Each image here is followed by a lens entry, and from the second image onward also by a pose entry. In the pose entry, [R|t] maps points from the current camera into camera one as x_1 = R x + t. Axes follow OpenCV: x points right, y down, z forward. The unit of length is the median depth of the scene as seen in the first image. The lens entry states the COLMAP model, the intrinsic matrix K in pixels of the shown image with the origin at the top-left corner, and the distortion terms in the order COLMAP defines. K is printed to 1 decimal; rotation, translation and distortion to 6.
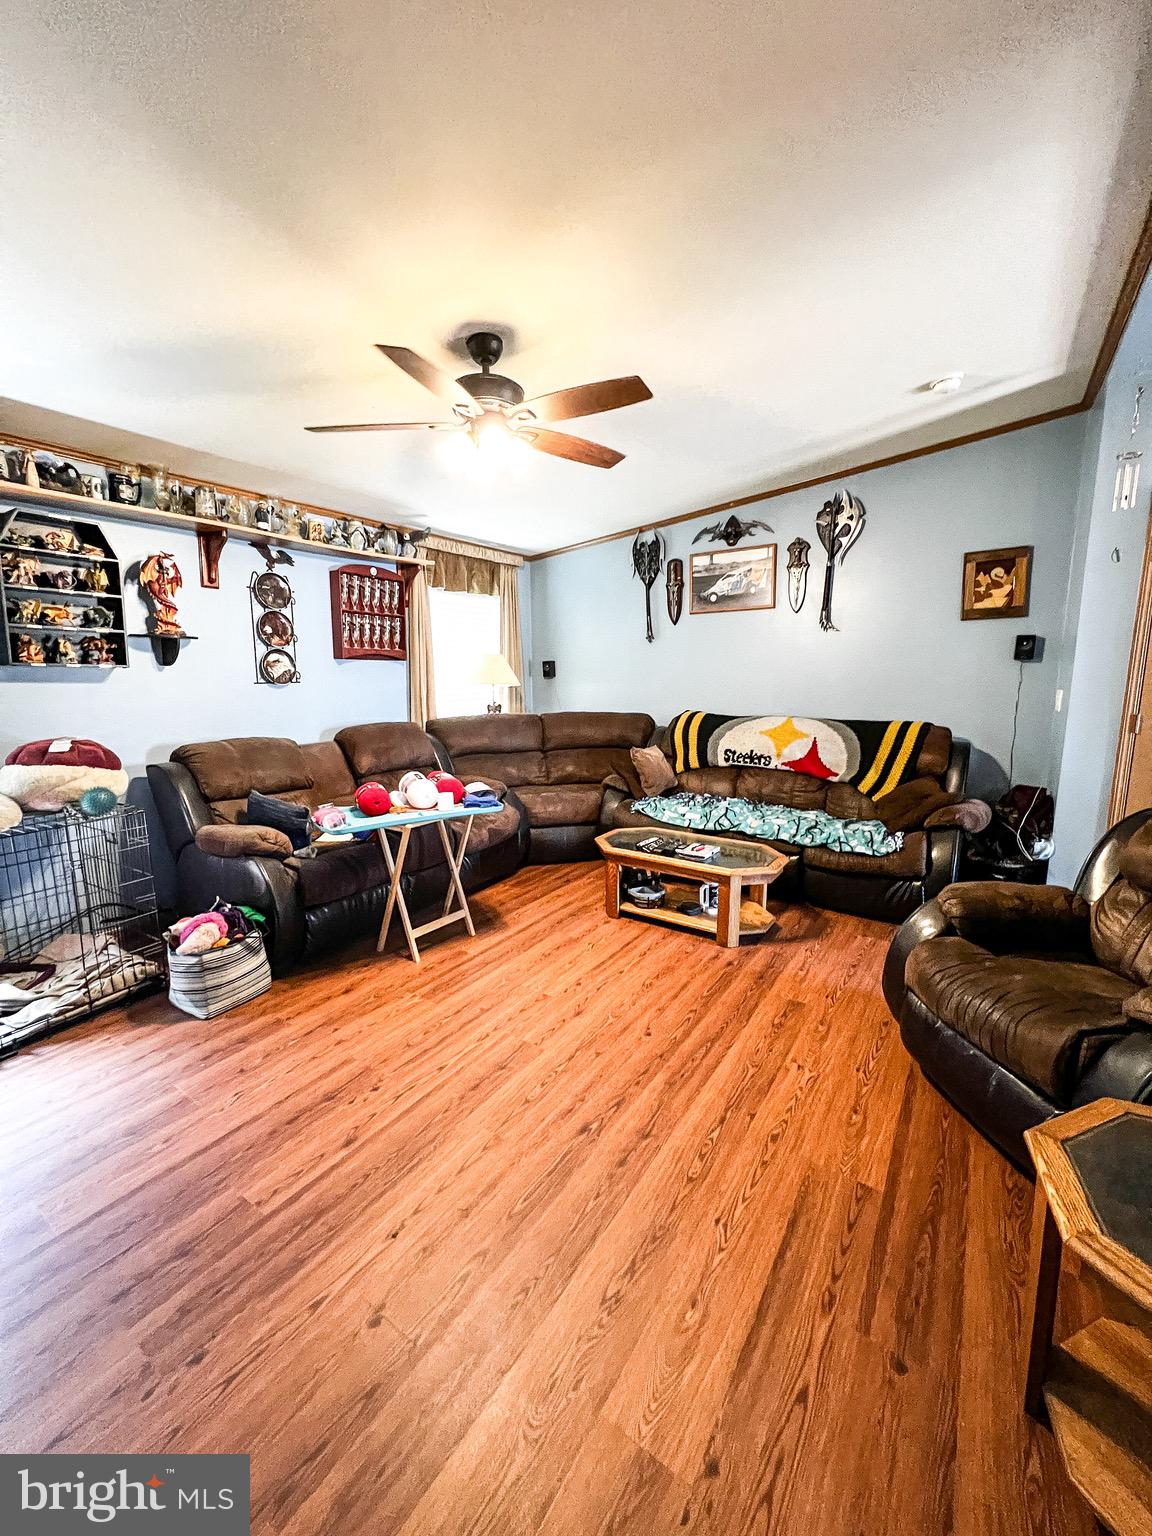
lens RADIAL K [[620.4, 0, 570.7], [0, 620.4, 766.5], [0, 0, 1]] dist [0.000598, -0.000131]
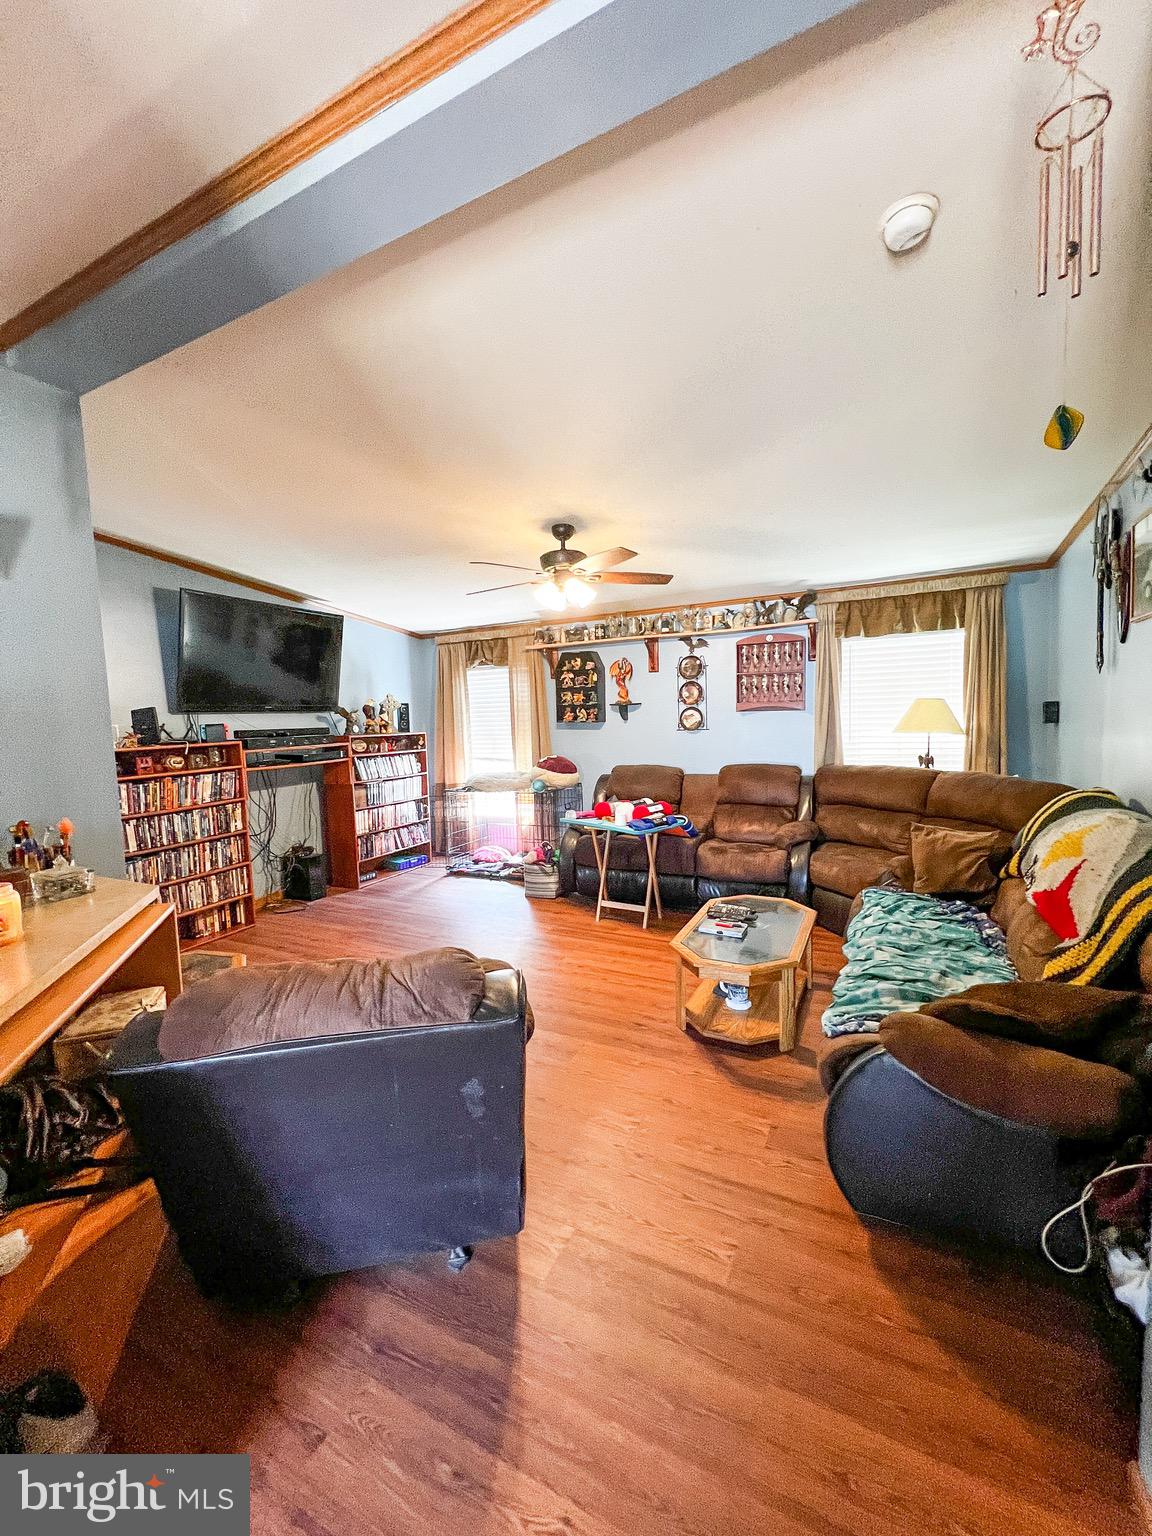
lens RADIAL K [[620.4, 0, 576.8], [0, 620.4, 763.3], [0, 0, 1]] dist [0.000598, -0.000131]
pose [[0.115595, 0.073351, -0.990584, 1.116255], [-0.124101, 0.990522, 0.058865, -0.131837], [0.985513, 0.116128, 0.123602, 0.681239]]
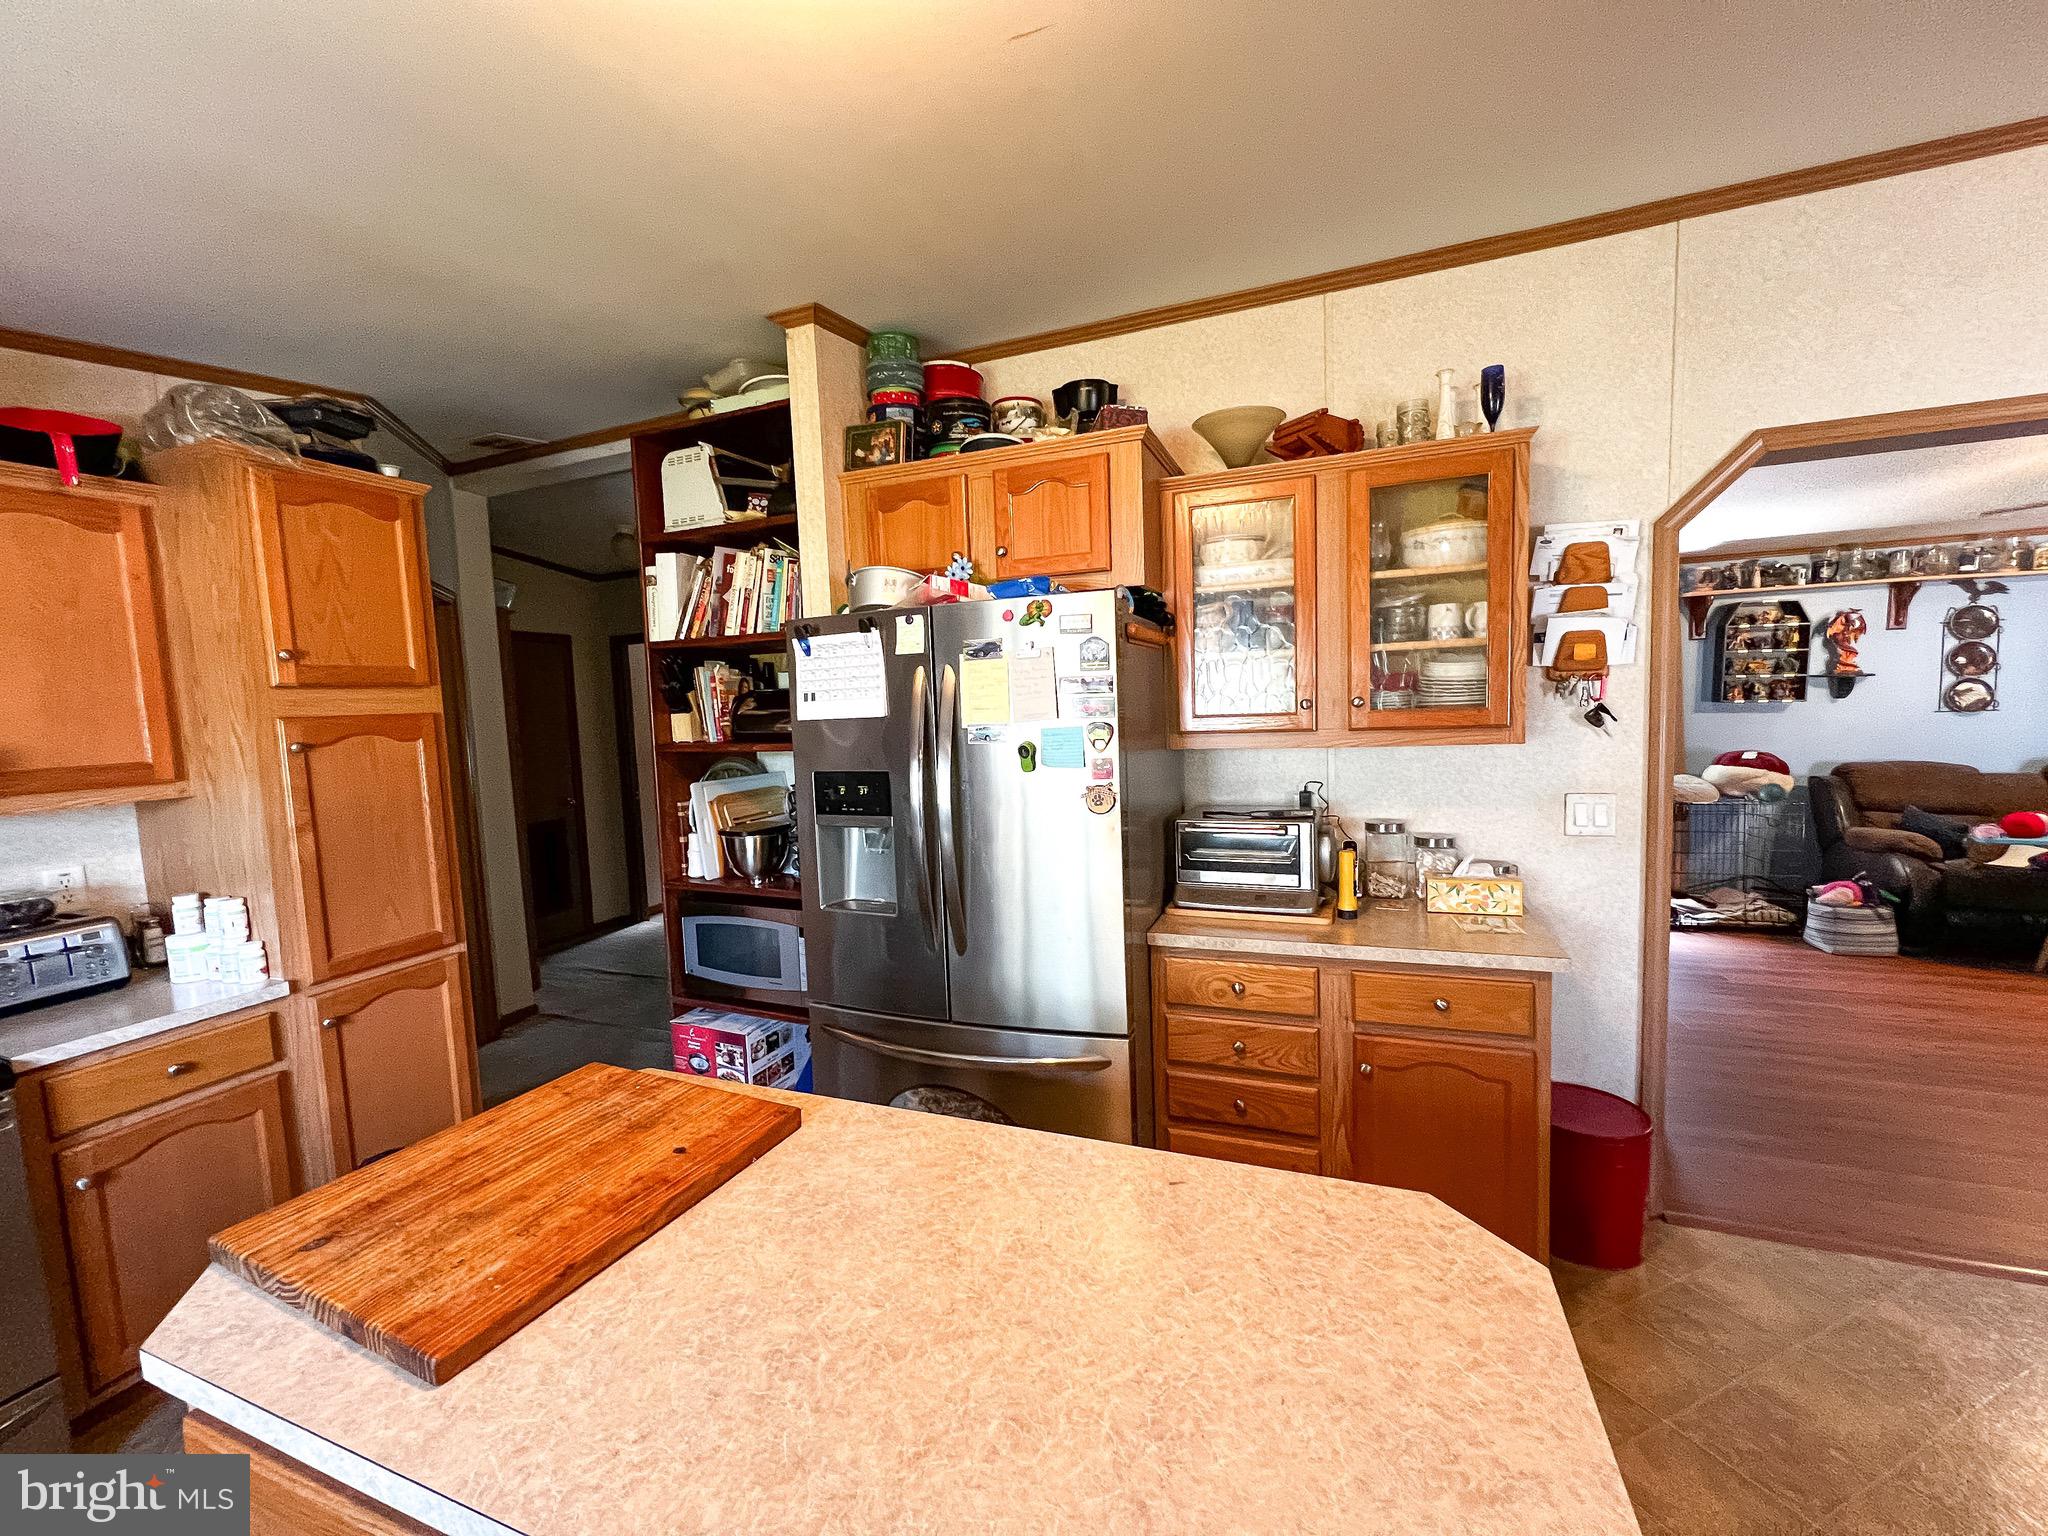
lens RADIAL K [[827.2, 0, 1019.2], [0, 827.2, 771.0], [0, 0, 1]] dist [0.000598, -0.000131]
pose [[0.219994, 0.074570, -0.972647, 0.621760], [-0.115545, 0.992047, 0.049923, 0.090311], [0.968634, 0.101402, 0.226861, -0.972109]]
